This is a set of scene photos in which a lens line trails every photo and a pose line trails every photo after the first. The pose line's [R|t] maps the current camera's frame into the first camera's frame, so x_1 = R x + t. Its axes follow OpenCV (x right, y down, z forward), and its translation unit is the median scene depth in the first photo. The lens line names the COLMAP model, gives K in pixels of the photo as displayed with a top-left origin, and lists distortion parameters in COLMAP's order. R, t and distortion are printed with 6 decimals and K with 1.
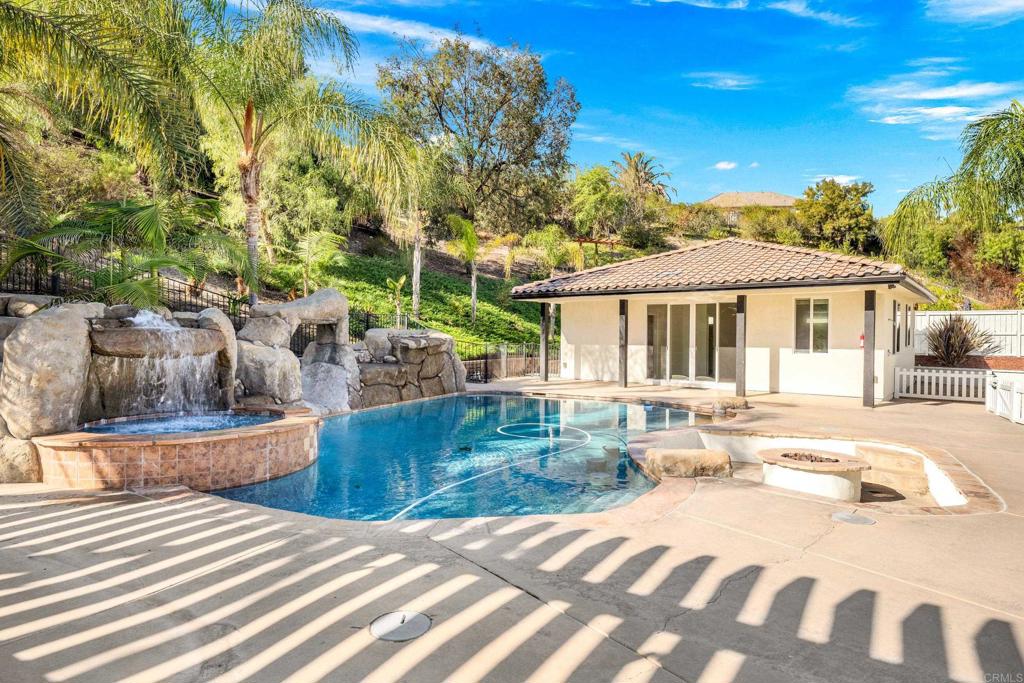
lens RADIAL K [[595.8, 0, 512.0], [0, 595.8, 341.5], [0, 0, 1]] dist [0.004971, 0.002266]
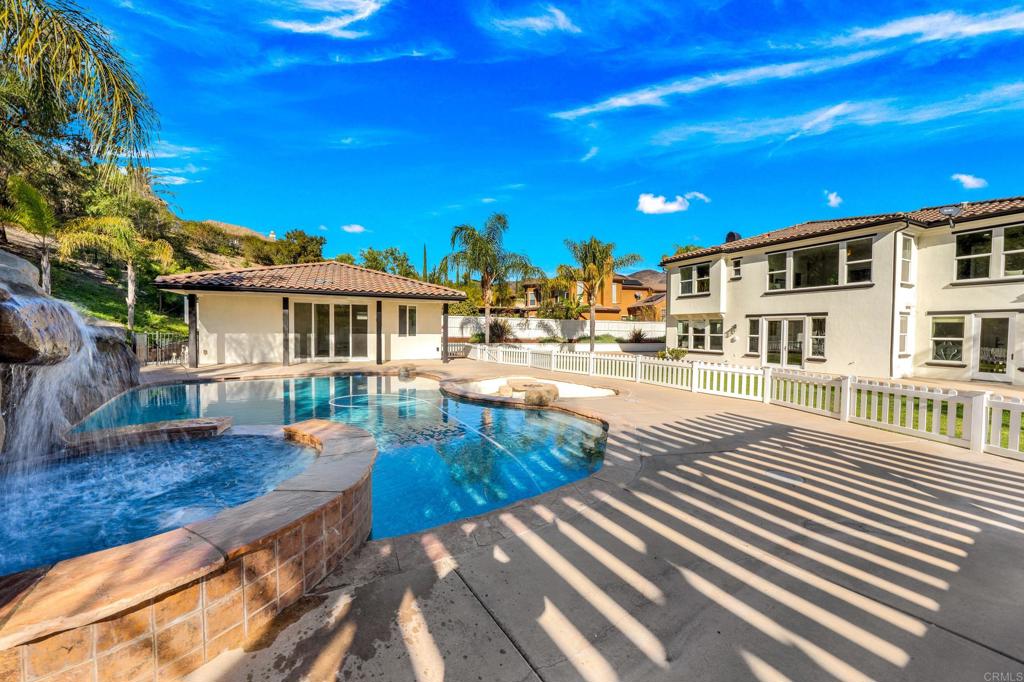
lens RADIAL K [[356.1, 0, 512.0], [0, 356.1, 341.0], [0, 0, 1]] dist [-0.018677, 0.000013]
pose [[0.451893, -0.029453, 0.891586, -0.303858], [0.003415, 0.999505, 0.031287, 0.000550], [-0.892066, -0.011094, 0.451770, 0.247753]]
